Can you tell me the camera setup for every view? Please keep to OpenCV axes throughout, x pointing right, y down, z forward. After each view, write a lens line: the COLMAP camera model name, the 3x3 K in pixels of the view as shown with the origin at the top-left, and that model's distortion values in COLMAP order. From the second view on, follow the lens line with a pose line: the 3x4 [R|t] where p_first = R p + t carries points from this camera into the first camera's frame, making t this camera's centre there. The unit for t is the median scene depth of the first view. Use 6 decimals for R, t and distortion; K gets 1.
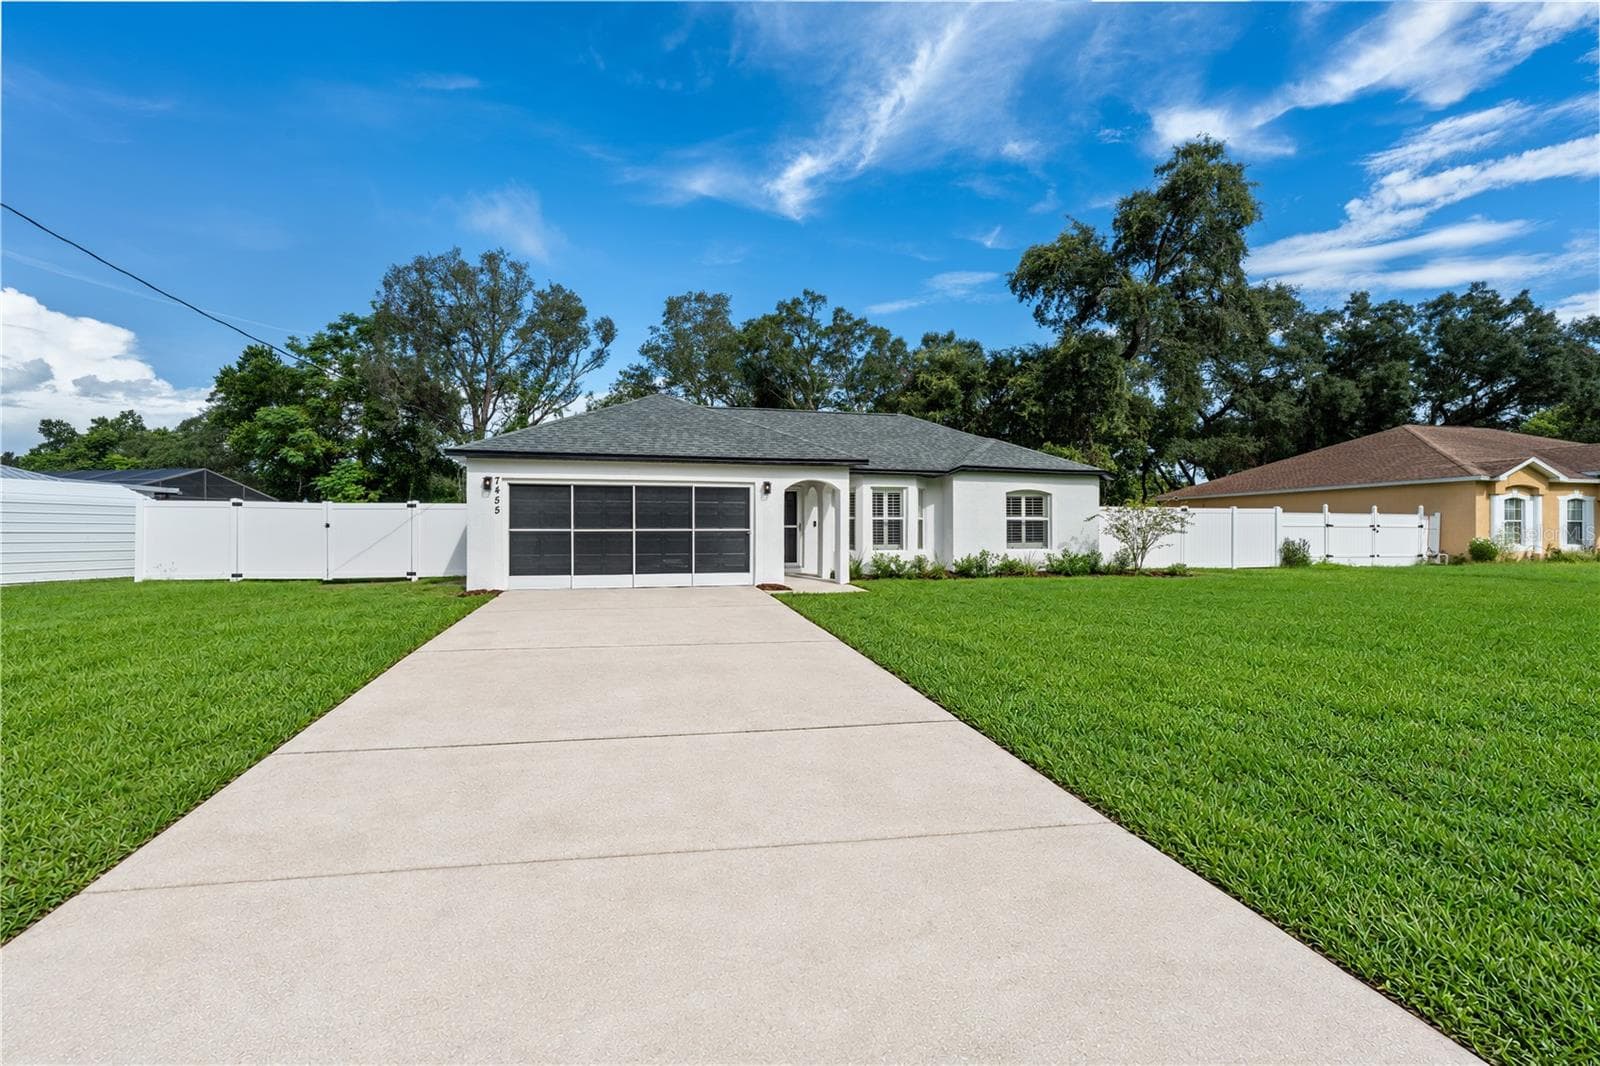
lens RADIAL K [[775.2, 0, 800.0], [0, 775.2, 533.0], [0, 0, 1]] dist [-0.001964, -0.000524]
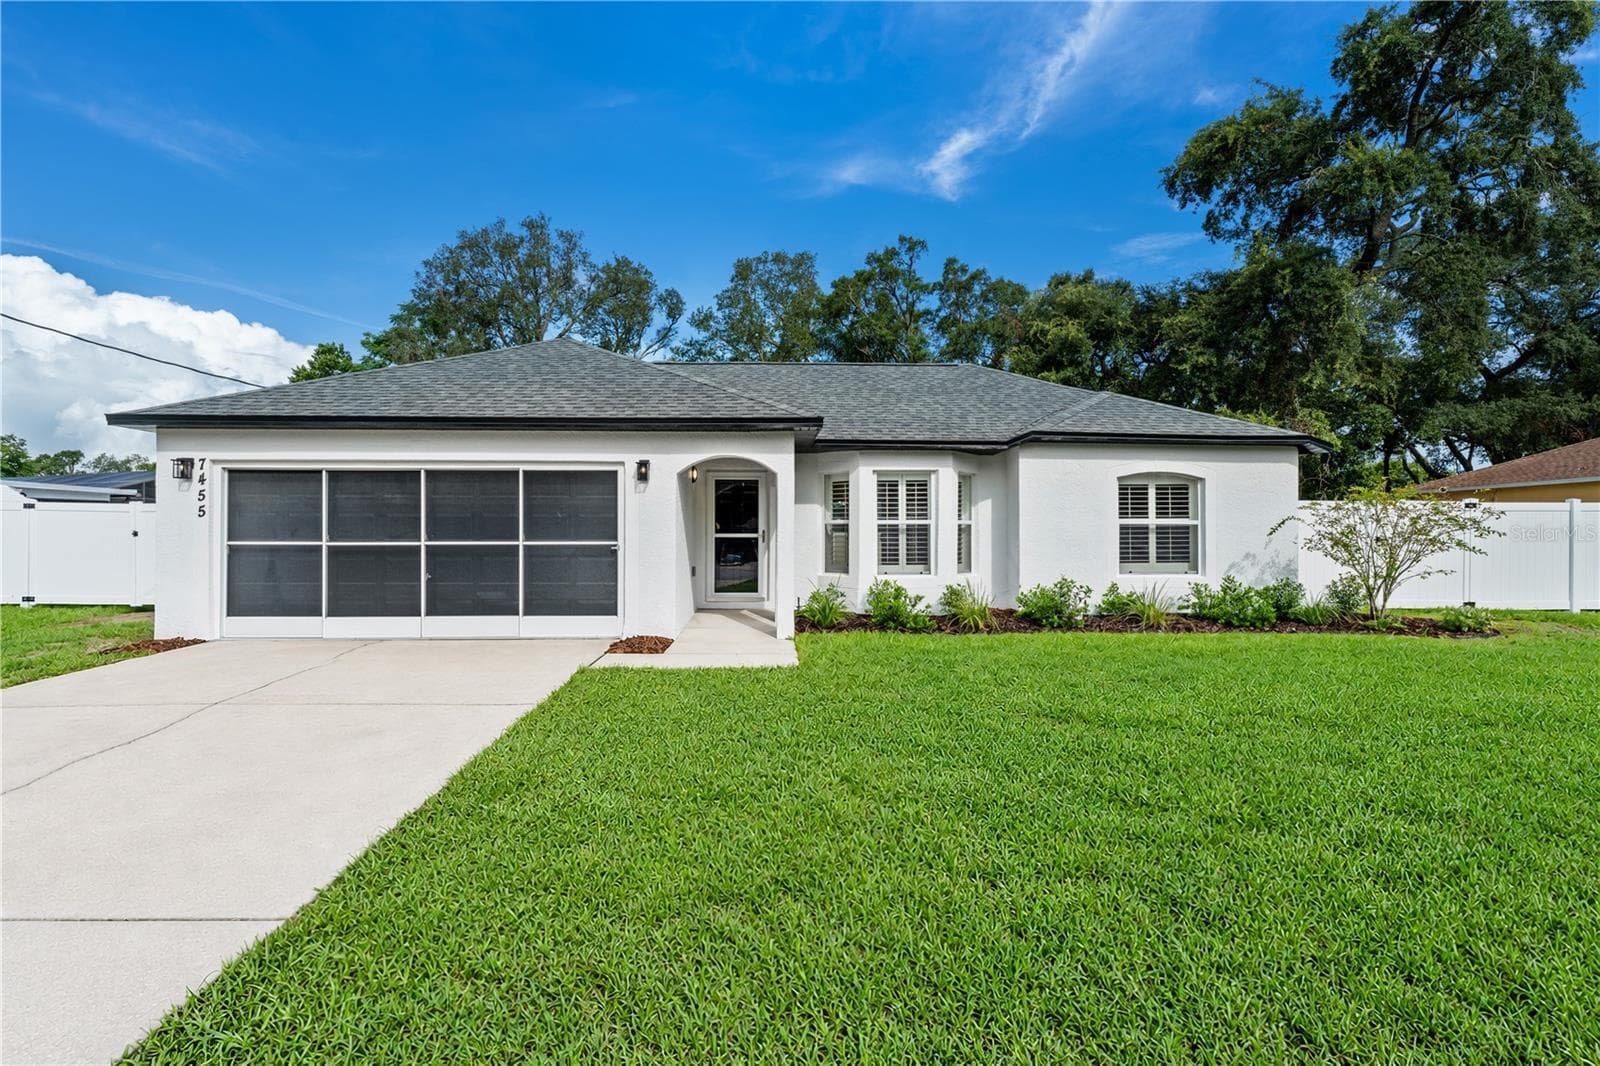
lens RADIAL K [[775.2, 0, 800.0], [0, 775.2, 533.0], [0, 0, 1]] dist [-0.001964, -0.000524]
pose [[0.973897, 0.000764, -0.226990, 0.162711], [-0.001627, 0.999992, -0.003618, -0.007852], [0.226985, 0.003893, 0.973890, 0.373449]]
